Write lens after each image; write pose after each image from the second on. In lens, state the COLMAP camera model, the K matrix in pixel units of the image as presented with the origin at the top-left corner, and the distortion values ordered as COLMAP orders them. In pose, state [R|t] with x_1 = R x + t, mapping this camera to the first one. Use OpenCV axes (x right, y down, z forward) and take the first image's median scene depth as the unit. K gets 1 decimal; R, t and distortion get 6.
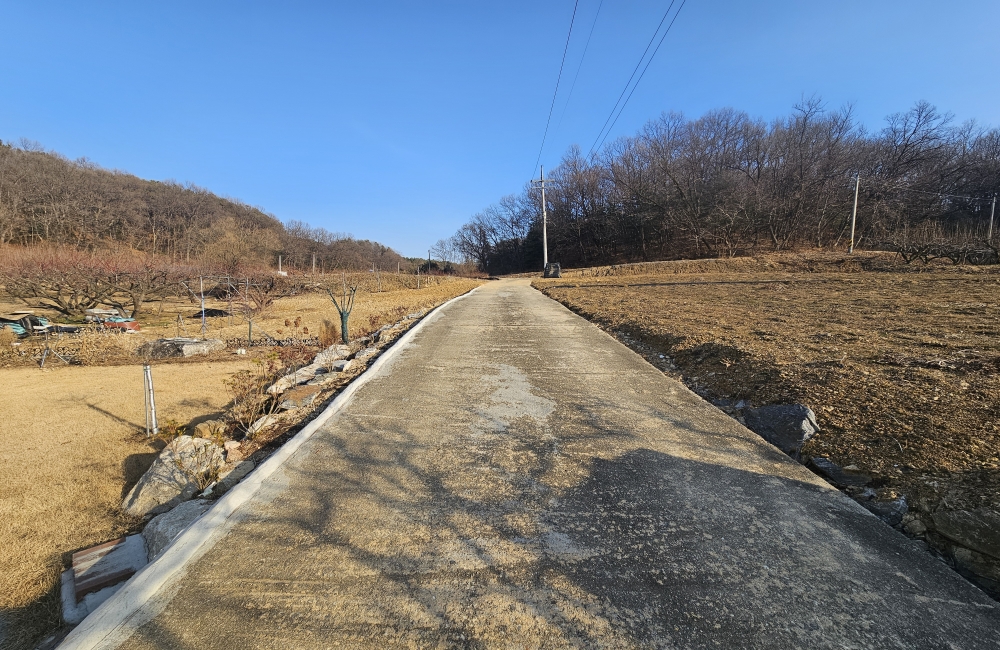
lens RADIAL K [[403.7, 0, 493.5], [0, 403.7, 331.0], [0, 0, 1]] dist [-0.003833, -0.001673]
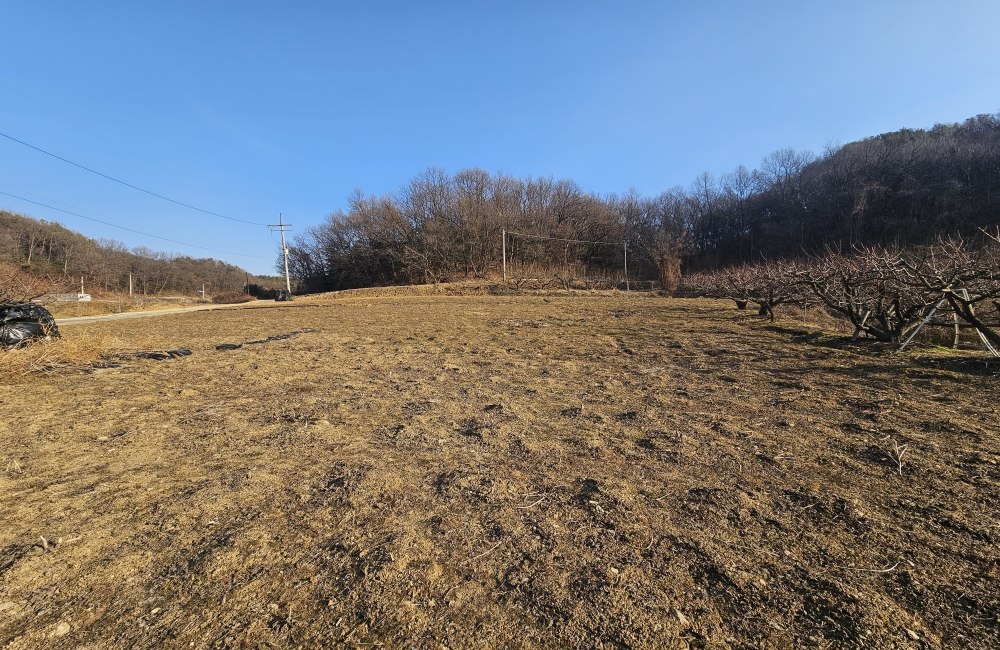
lens RADIAL K [[403.7, 0, 501.9], [0, 403.7, 326.0], [0, 0, 1]] dist [-0.003833, -0.001673]
pose [[0.962348, -0.034973, 0.269563, 0.264362], [0.048962, 0.997771, -0.045345, 0.021717], [-0.267376, 0.056836, 0.961915, -0.232877]]
